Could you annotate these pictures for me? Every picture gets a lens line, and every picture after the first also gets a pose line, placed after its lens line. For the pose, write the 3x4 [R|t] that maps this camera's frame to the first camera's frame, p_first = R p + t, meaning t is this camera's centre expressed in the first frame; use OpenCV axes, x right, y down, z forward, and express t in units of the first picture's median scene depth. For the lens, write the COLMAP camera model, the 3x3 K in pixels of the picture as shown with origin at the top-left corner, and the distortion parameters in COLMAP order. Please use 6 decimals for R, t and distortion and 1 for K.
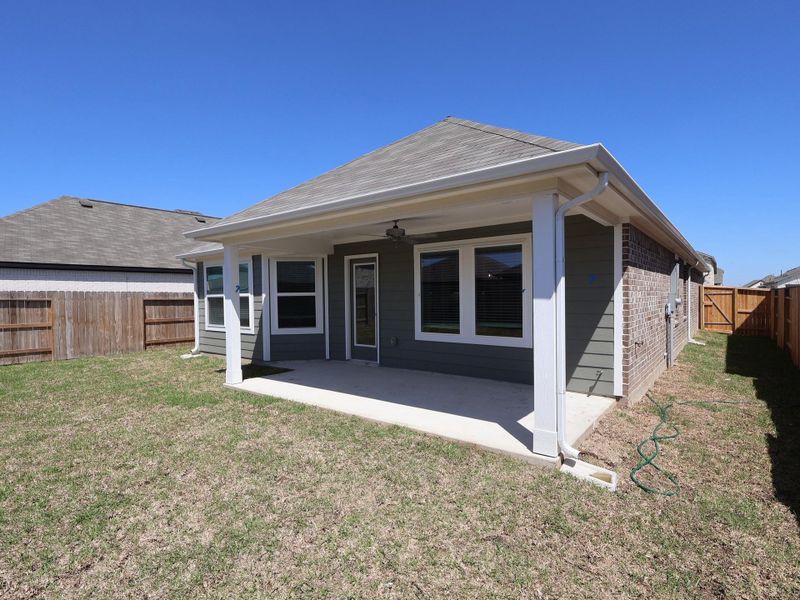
lens RADIAL K [[413.2, 0, 401.8], [0, 413.2, 306.1], [0, 0, 1]] dist [-0.001950, -0.000204]
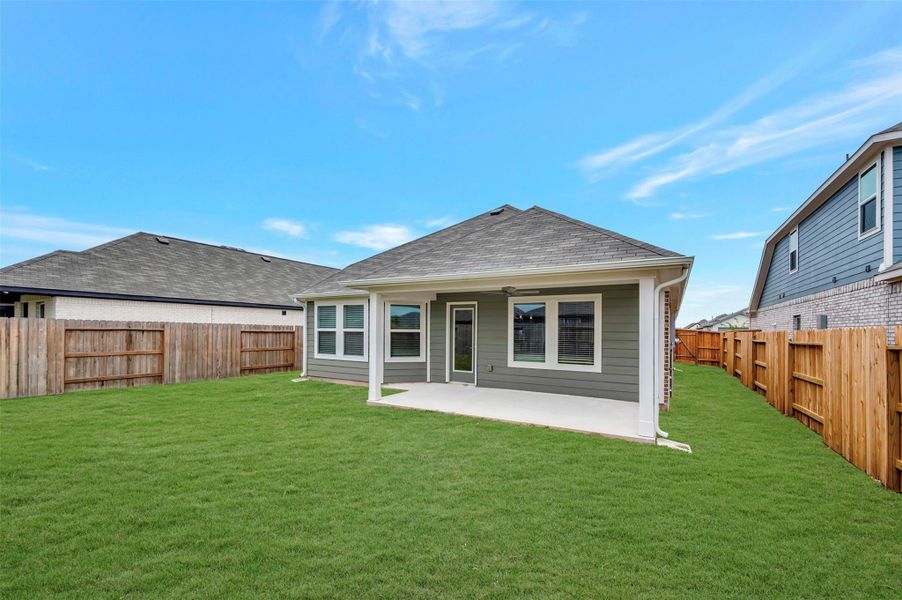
lens RADIAL K [[367.2, 0, 464.6], [0, 367.2, 327.6], [0, 0, 1]] dist [-0.000423, -0.000104]
pose [[0.987482, 0.022479, 0.156121, -0.250039], [-0.017769, 0.999346, -0.031501, -0.005404], [-0.156727, 0.028333, 0.987235, -0.142036]]
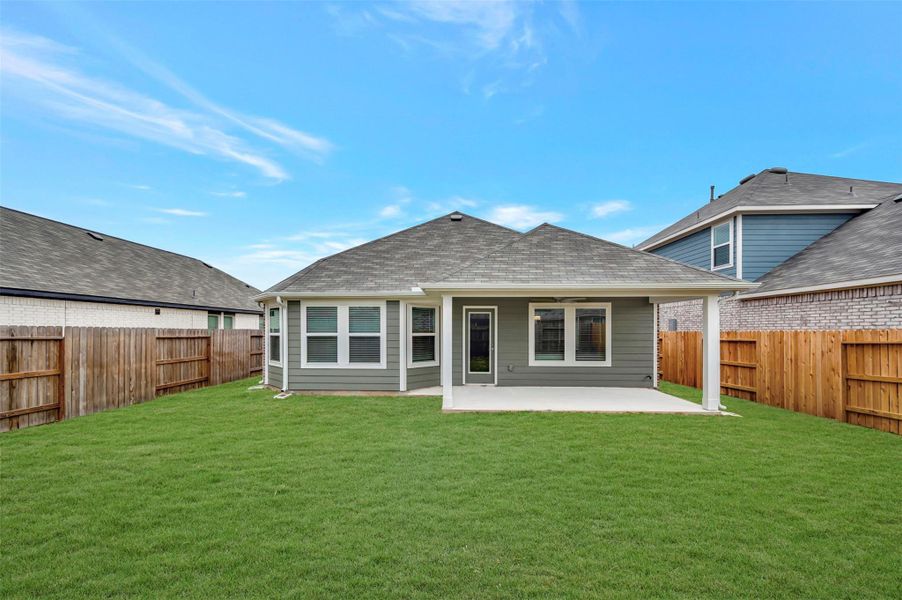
lens RADIAL K [[368.8, 0, 419.6], [0, 368.8, 332.1], [0, 0, 1]] dist [0.000309, -0.000039]
pose [[0.817544, 0.008178, 0.575808, -0.890022], [0.003257, 0.999817, -0.018825, -0.014503], [-0.575857, 0.017266, 0.817368, 0.111339]]
